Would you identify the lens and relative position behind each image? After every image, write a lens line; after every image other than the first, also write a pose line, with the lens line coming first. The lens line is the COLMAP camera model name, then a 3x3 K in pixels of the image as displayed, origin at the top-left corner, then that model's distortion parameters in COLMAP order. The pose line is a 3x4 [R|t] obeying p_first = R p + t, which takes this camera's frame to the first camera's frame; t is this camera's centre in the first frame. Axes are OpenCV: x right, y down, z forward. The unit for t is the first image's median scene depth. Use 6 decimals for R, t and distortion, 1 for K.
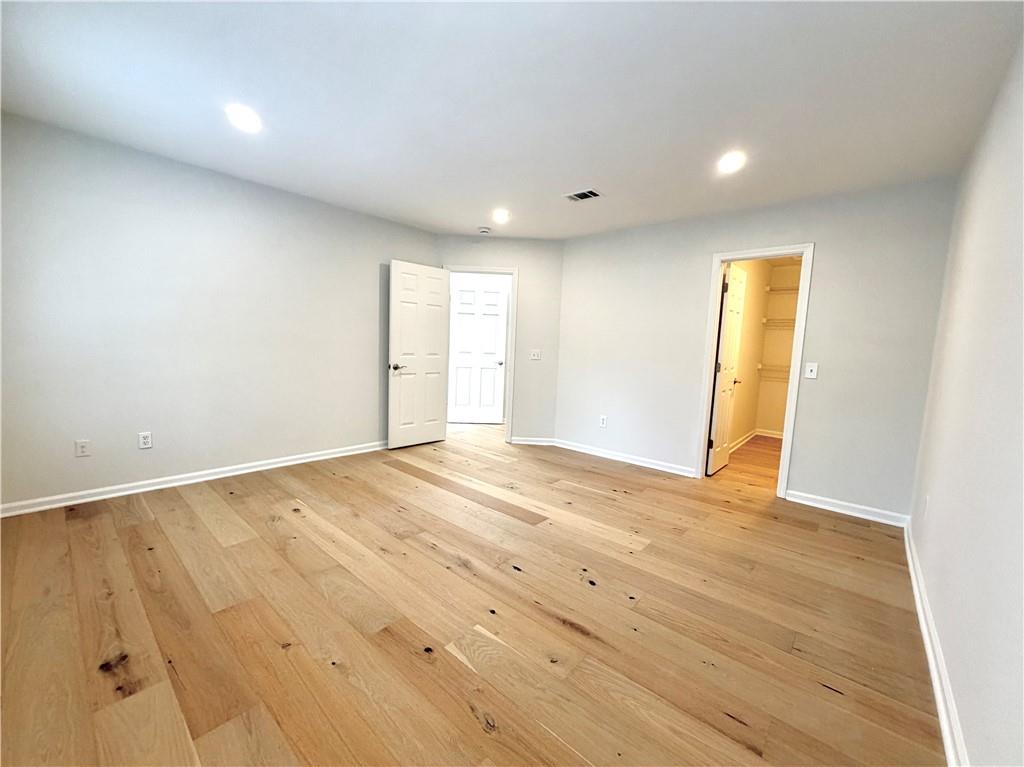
lens RADIAL K [[411.5, 0, 513.3], [0, 411.5, 385.3], [0, 0, 1]] dist [0.004047, 0.000467]
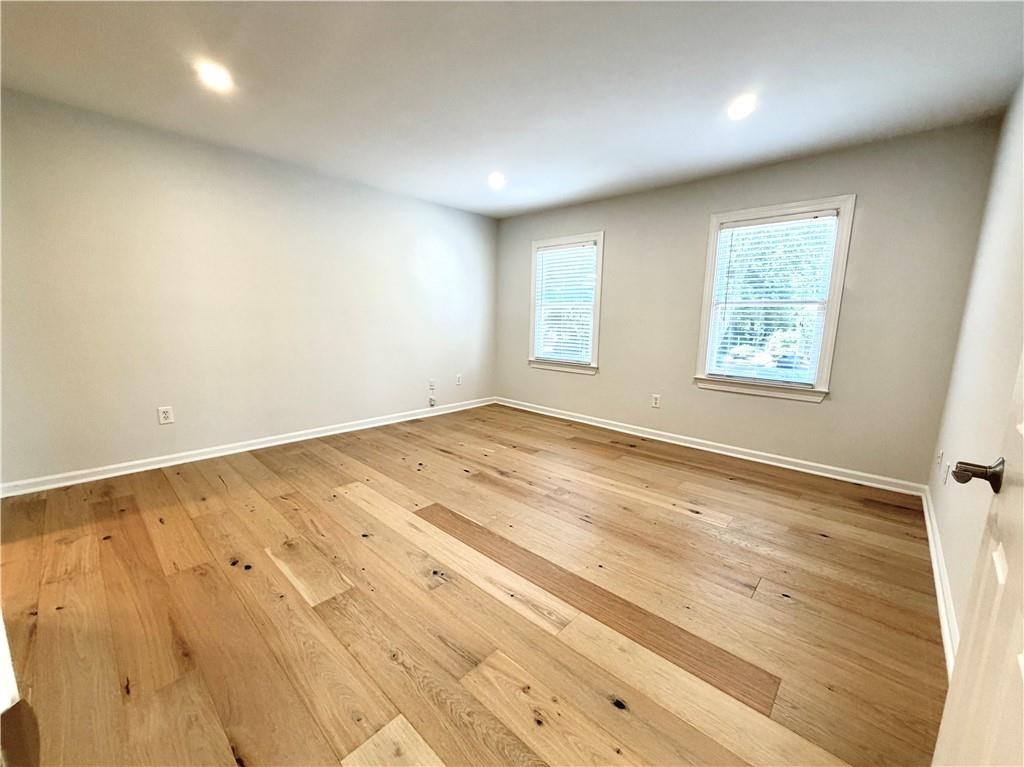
lens RADIAL K [[411.5, 0, 511.9], [0, 411.5, 385.7], [0, 0, 1]] dist [0.004047, 0.000467]
pose [[-0.997706, -0.063946, 0.022212, -0.127527], [-0.056059, 0.964410, 0.258402, -0.174851], [-0.037945, 0.256564, -0.965782, 1.829960]]
